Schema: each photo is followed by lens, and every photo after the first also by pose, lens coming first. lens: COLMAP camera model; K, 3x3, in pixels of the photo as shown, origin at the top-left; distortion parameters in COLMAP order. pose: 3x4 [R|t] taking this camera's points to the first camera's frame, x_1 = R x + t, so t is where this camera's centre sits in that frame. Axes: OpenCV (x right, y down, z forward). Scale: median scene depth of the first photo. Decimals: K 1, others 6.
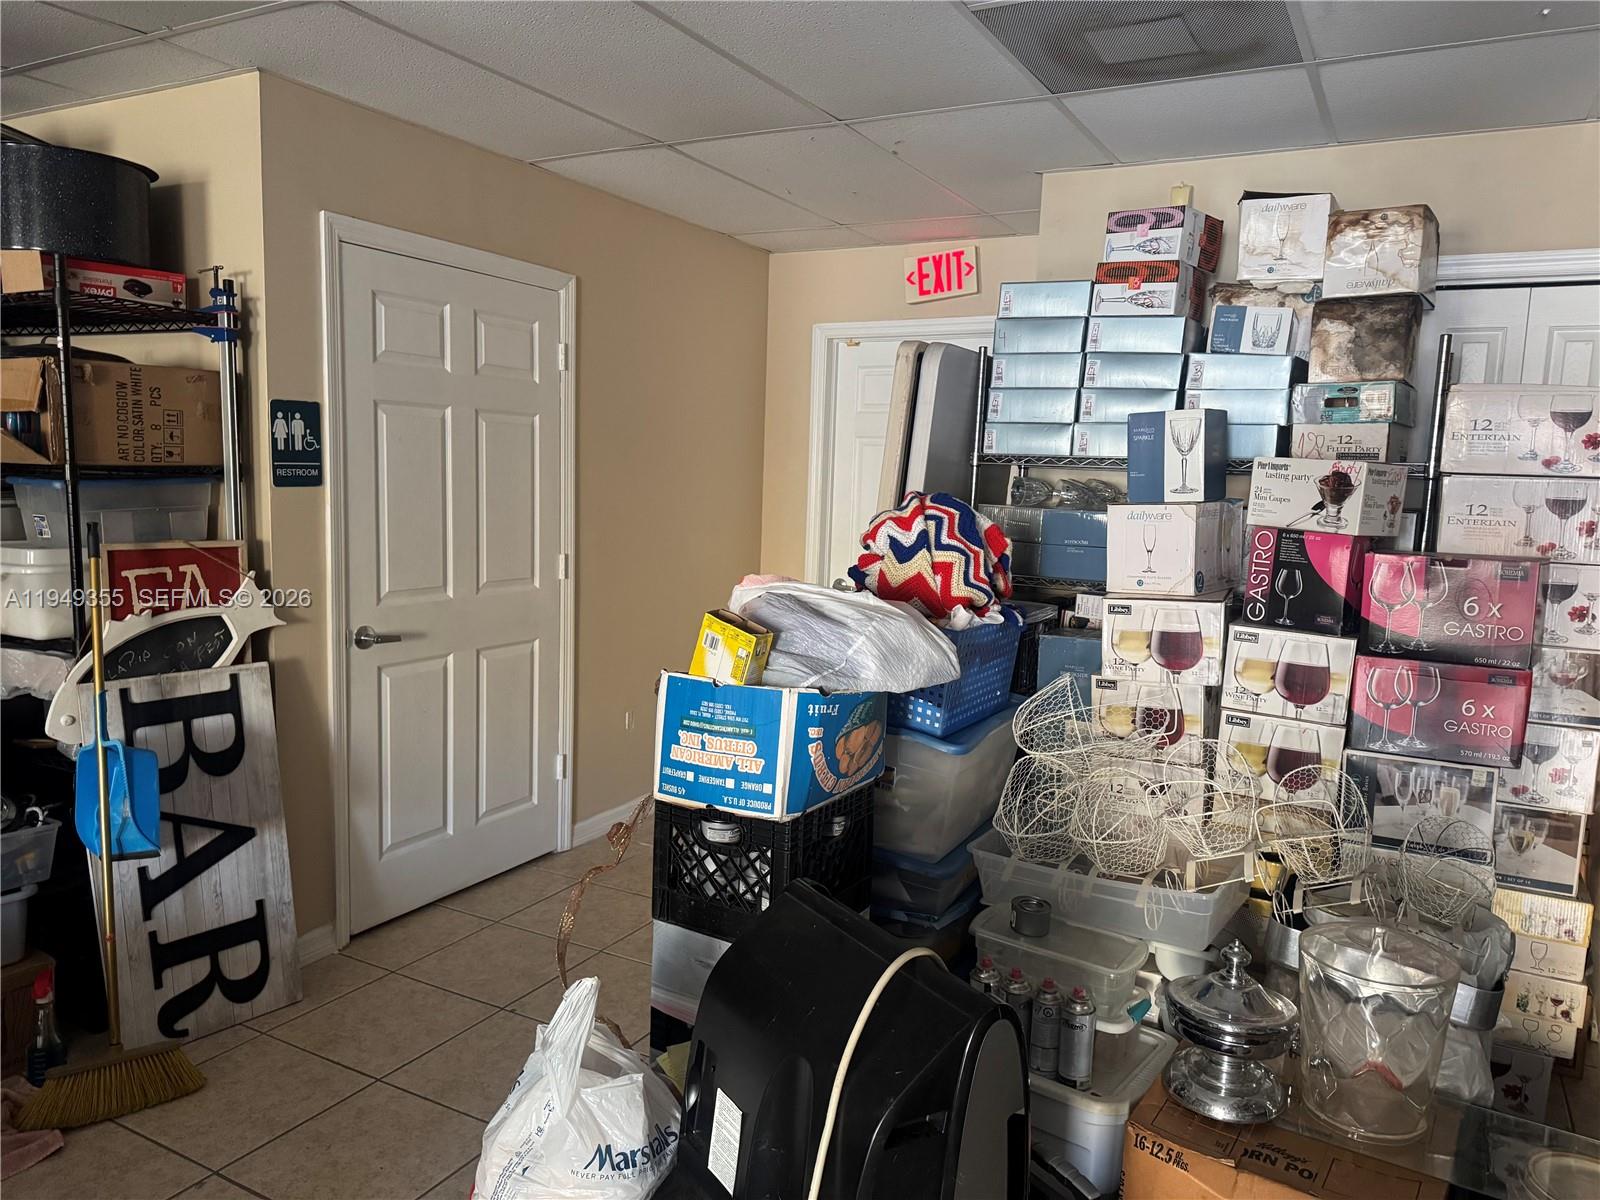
lens RADIAL K [[1122.5, 0, 809.3], [0, 1122.5, 603.5], [0, 0, 1]] dist [0.090433, -0.118846]
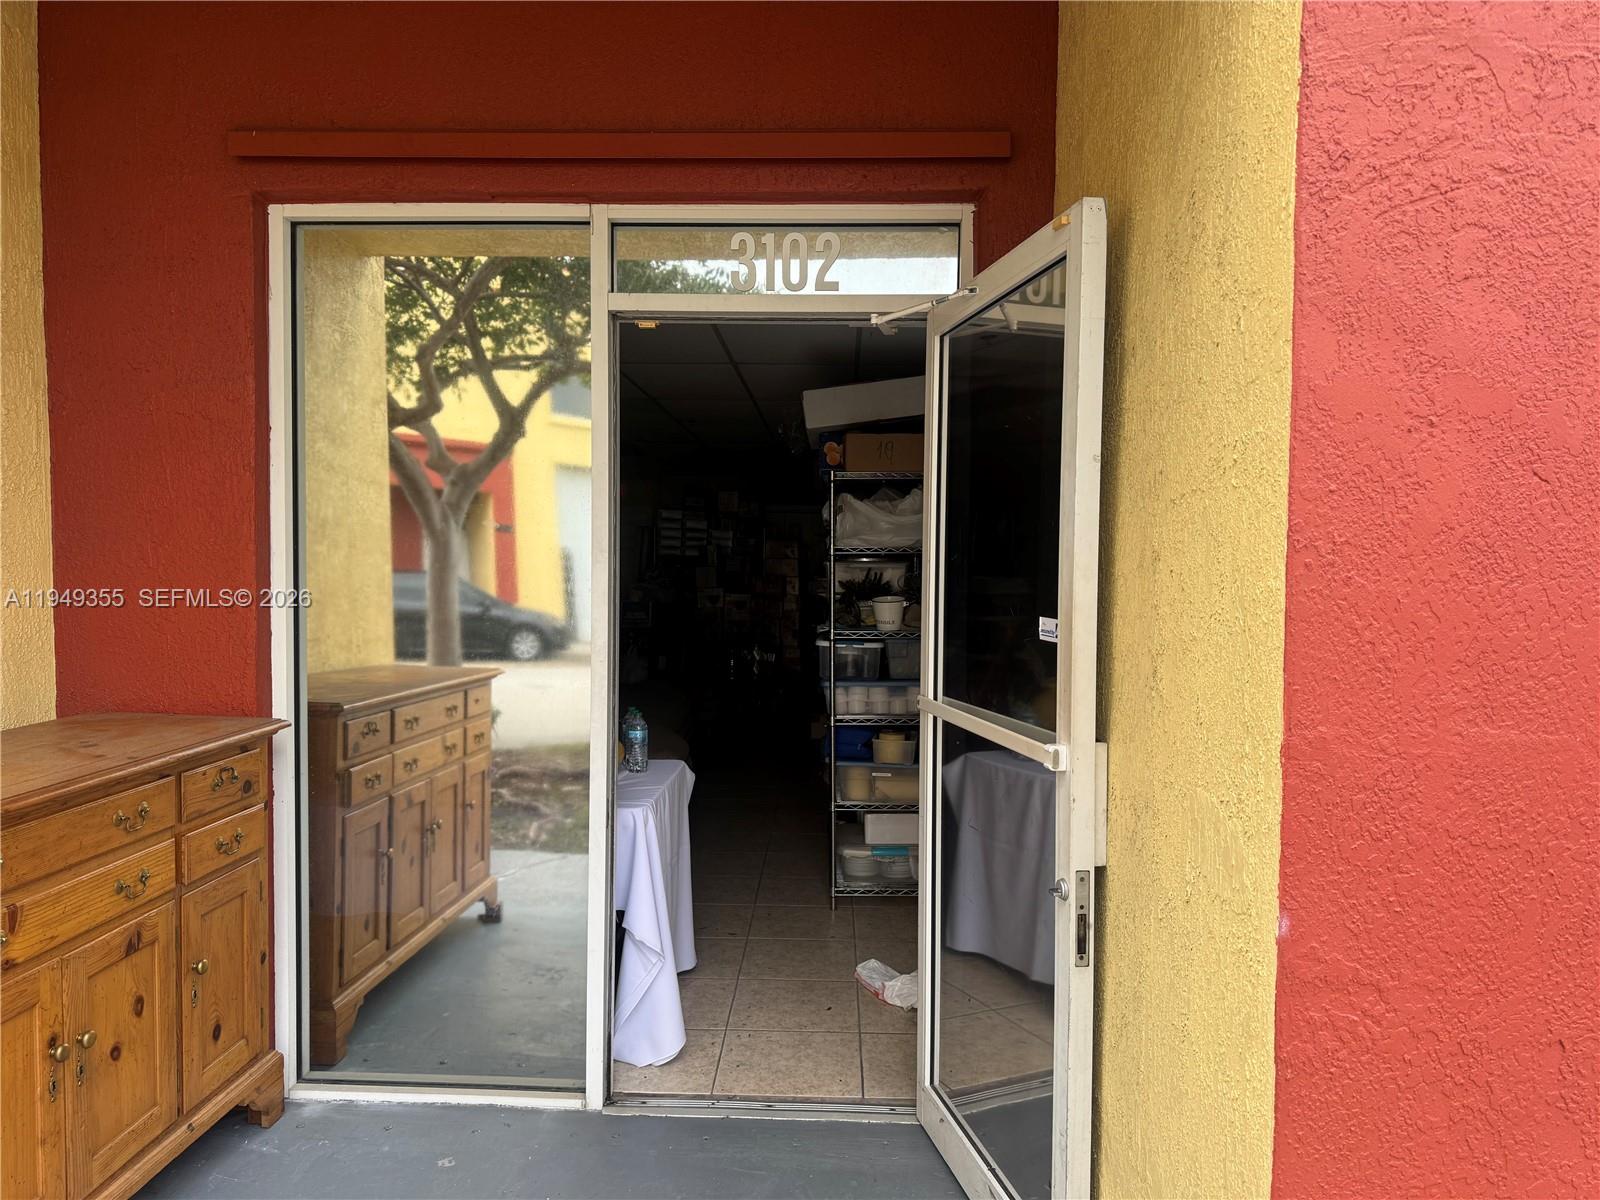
lens RADIAL K [[1122.5, 0, 799.4], [0, 1122.5, 605.2], [0, 0, 1]] dist [0.090433, -0.118846]
pose [[0.896093, -0.036072, 0.442398, -1.188481], [0.073468, 0.994998, -0.067683, 0.349456], [-0.437743, 0.093152, 0.894261, -2.762384]]
